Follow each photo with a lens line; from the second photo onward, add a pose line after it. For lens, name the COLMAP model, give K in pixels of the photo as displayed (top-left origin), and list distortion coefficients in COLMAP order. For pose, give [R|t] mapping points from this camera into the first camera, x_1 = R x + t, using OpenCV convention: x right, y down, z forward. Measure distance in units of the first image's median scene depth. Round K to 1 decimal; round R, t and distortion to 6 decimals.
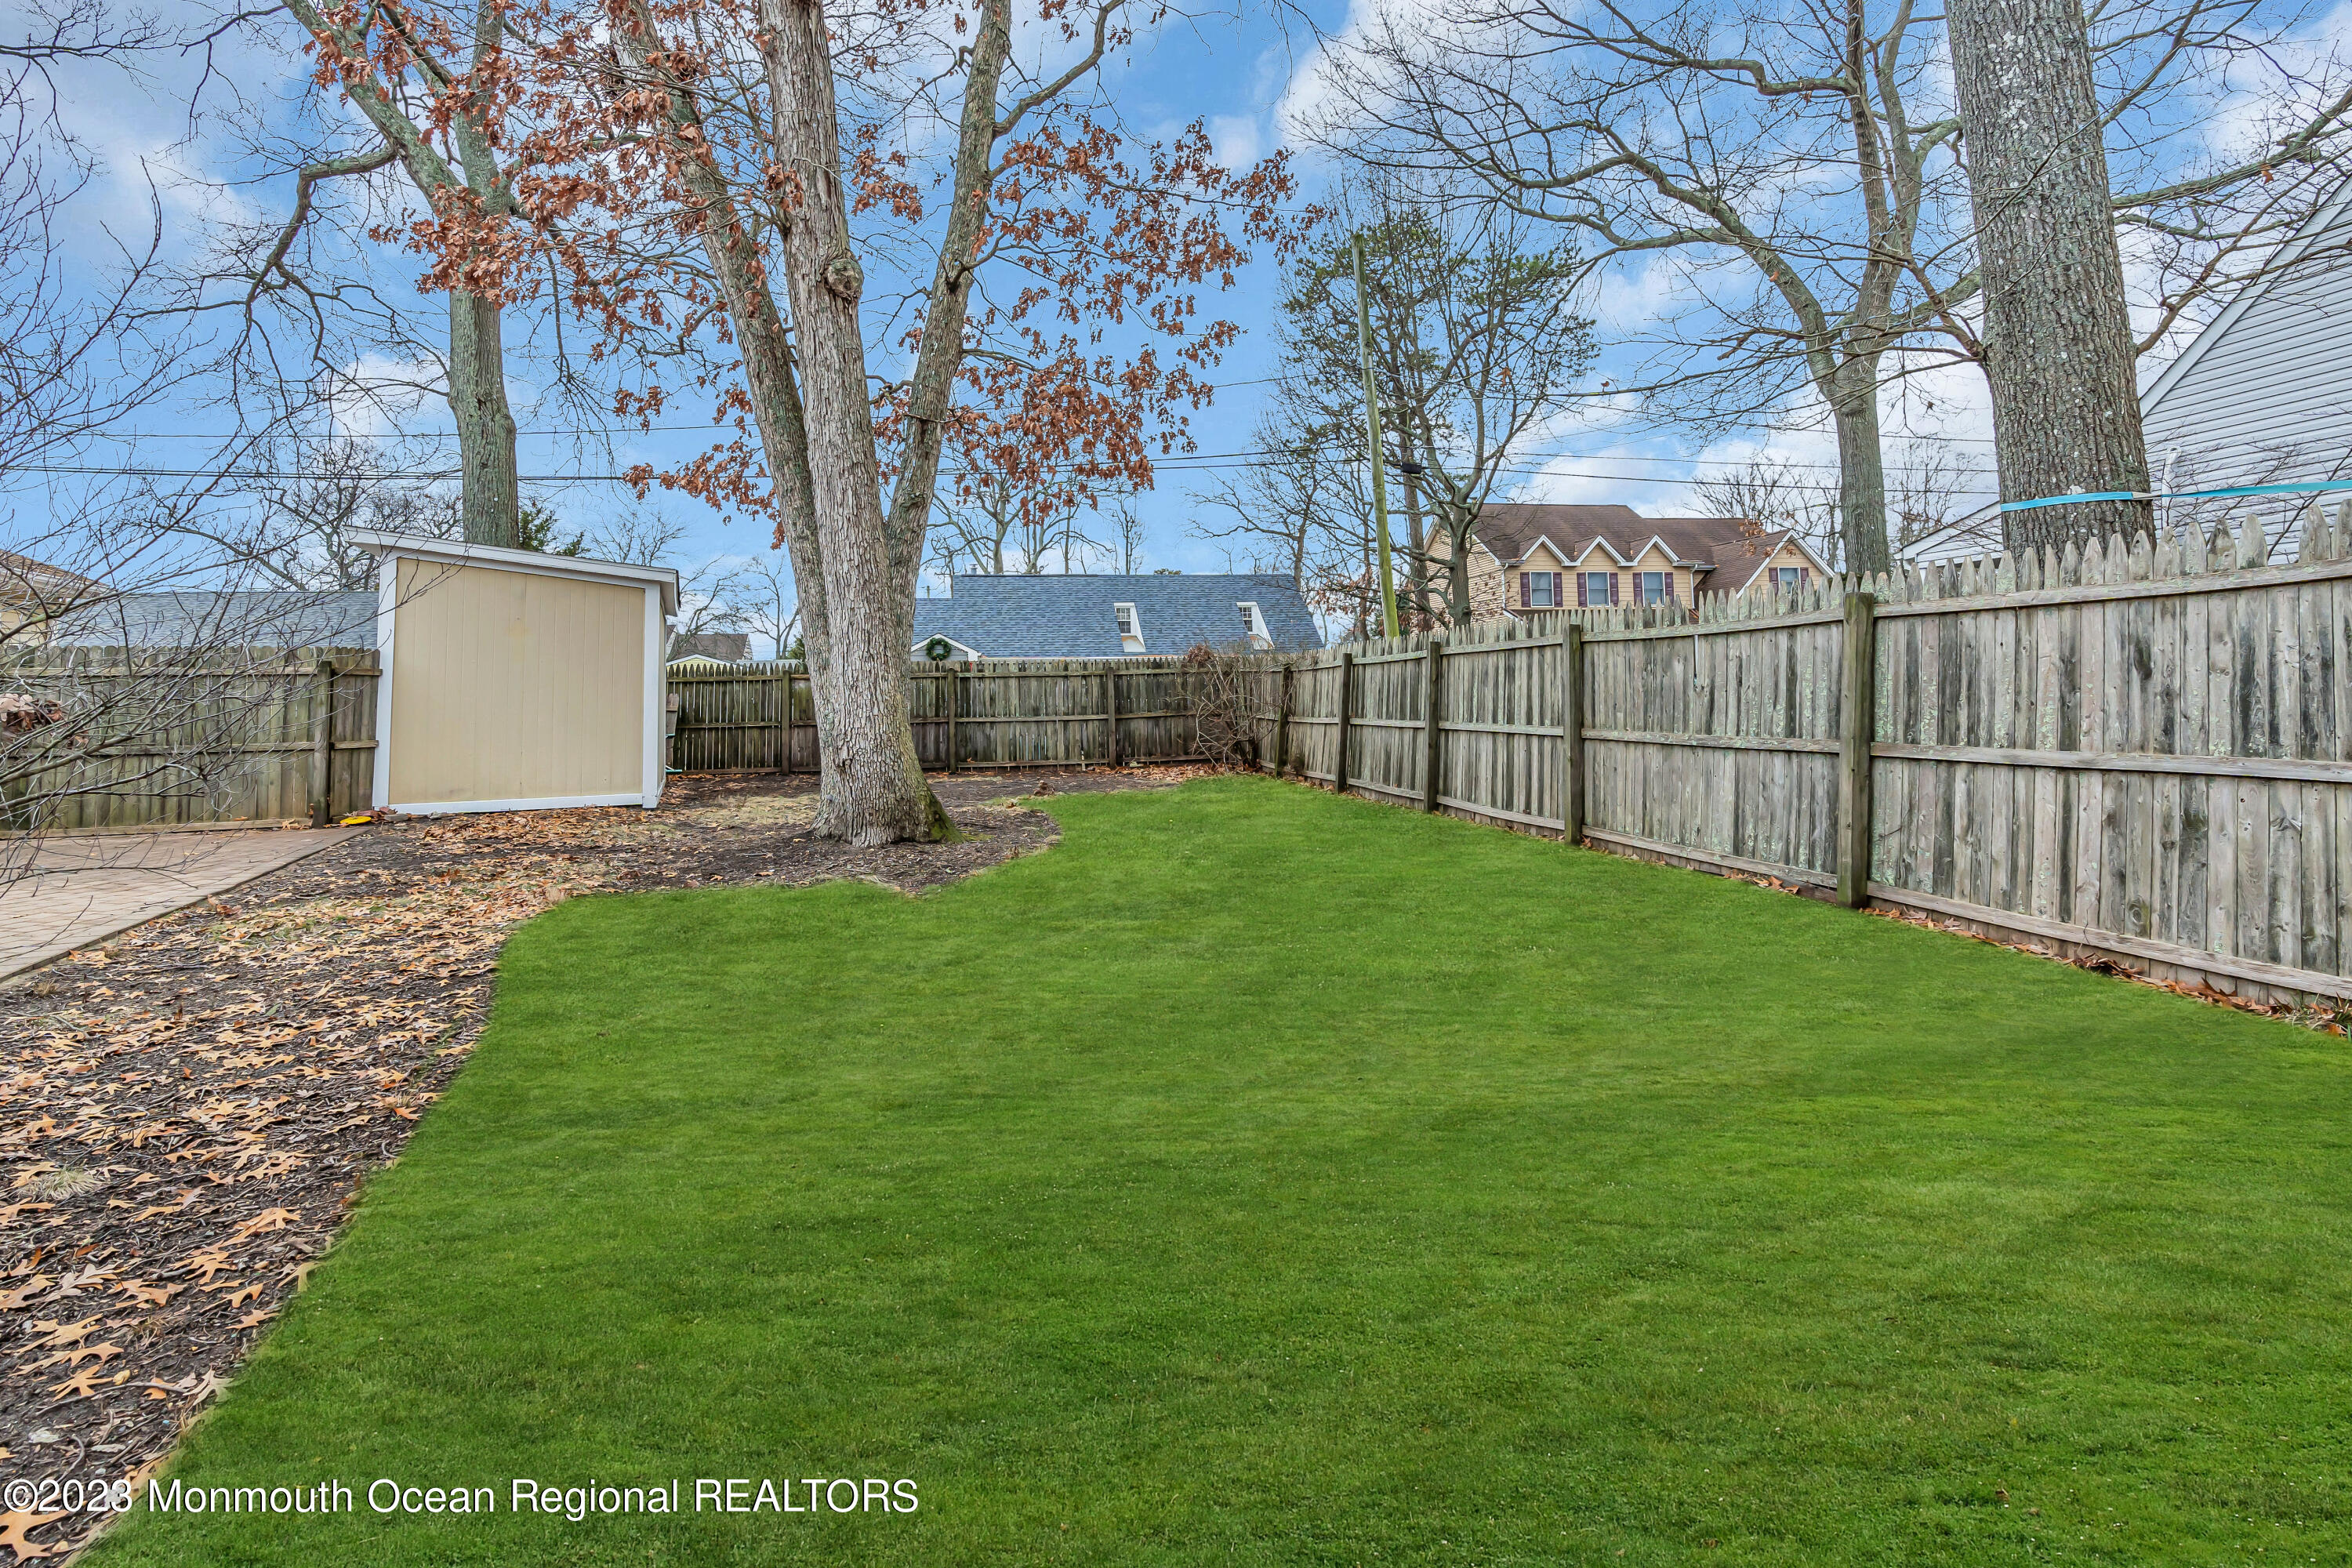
lens RADIAL K [[1047.5, 0, 1175.6], [0, 1047.5, 634.0], [0, 0, 1]] dist [-0.003688, -0.000218]
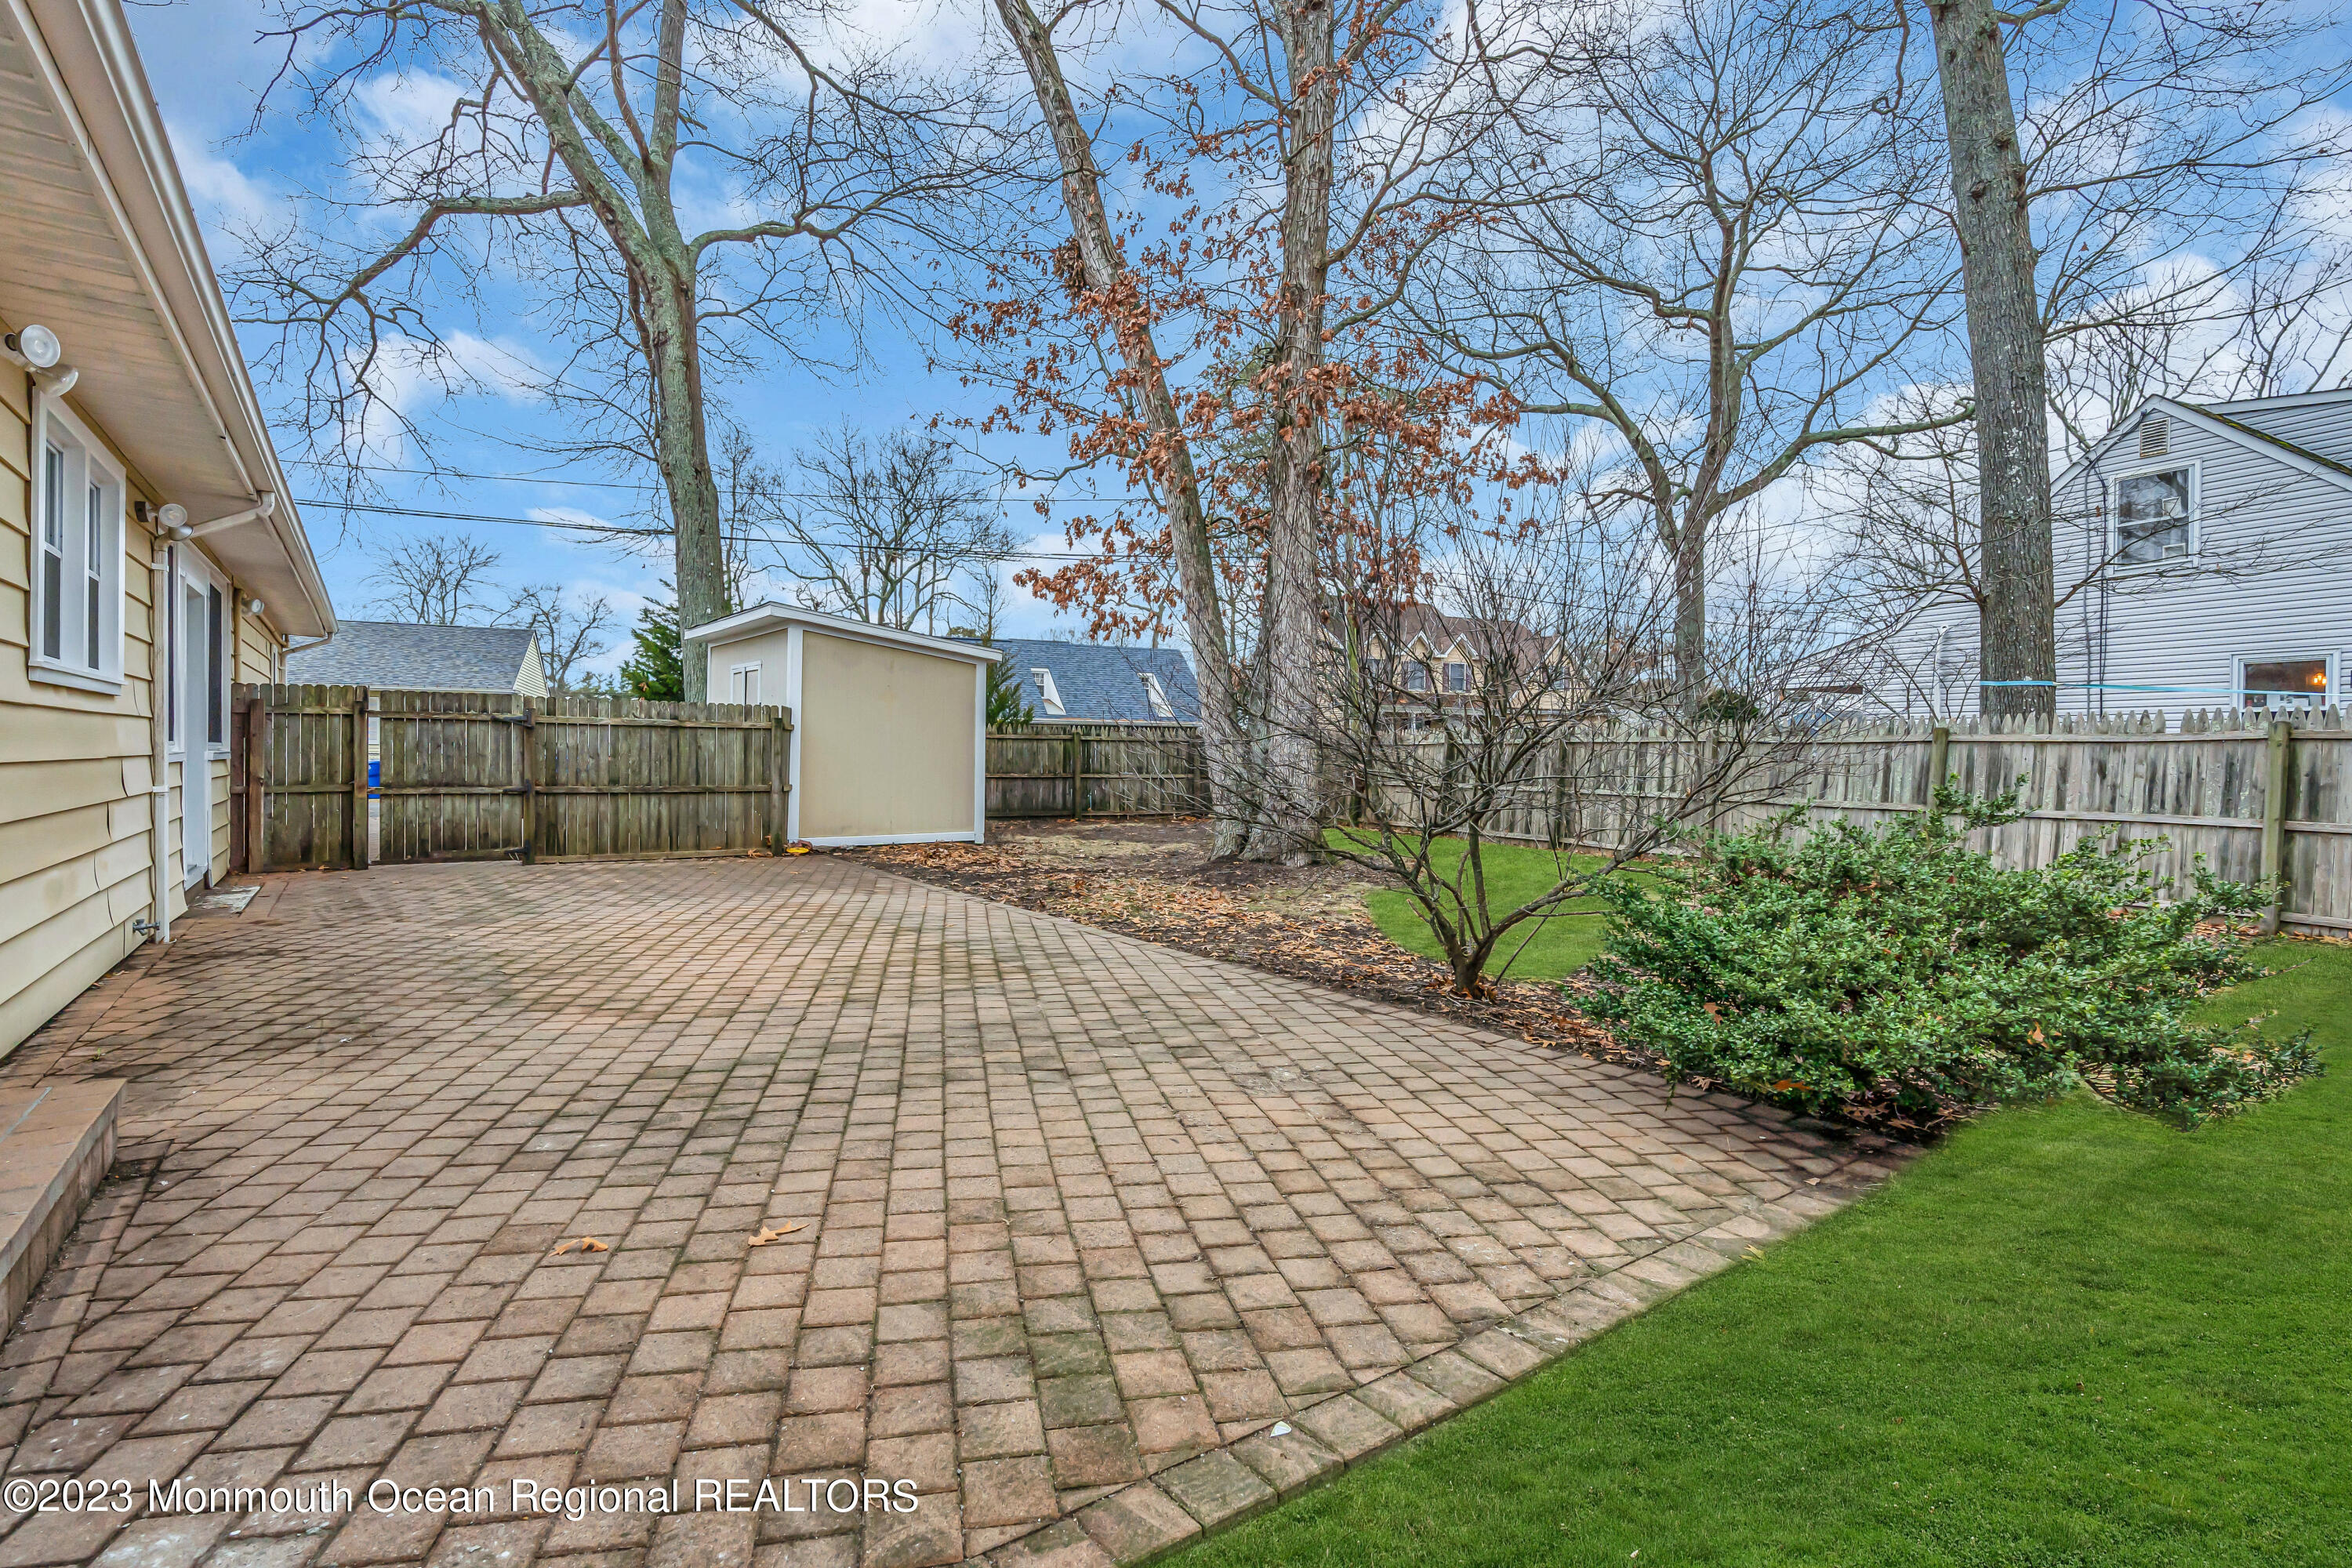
lens RADIAL K [[1056.3, 0, 1162.6], [0, 1056.3, 765.0], [0, 0, 1]] dist [-0.002907, 0.000023]
pose [[0.963208, 0.025251, 0.267568, -1.139774], [-0.044313, 0.996872, 0.065441, -0.031845], [-0.265078, -0.074890, 0.961314, -0.447361]]
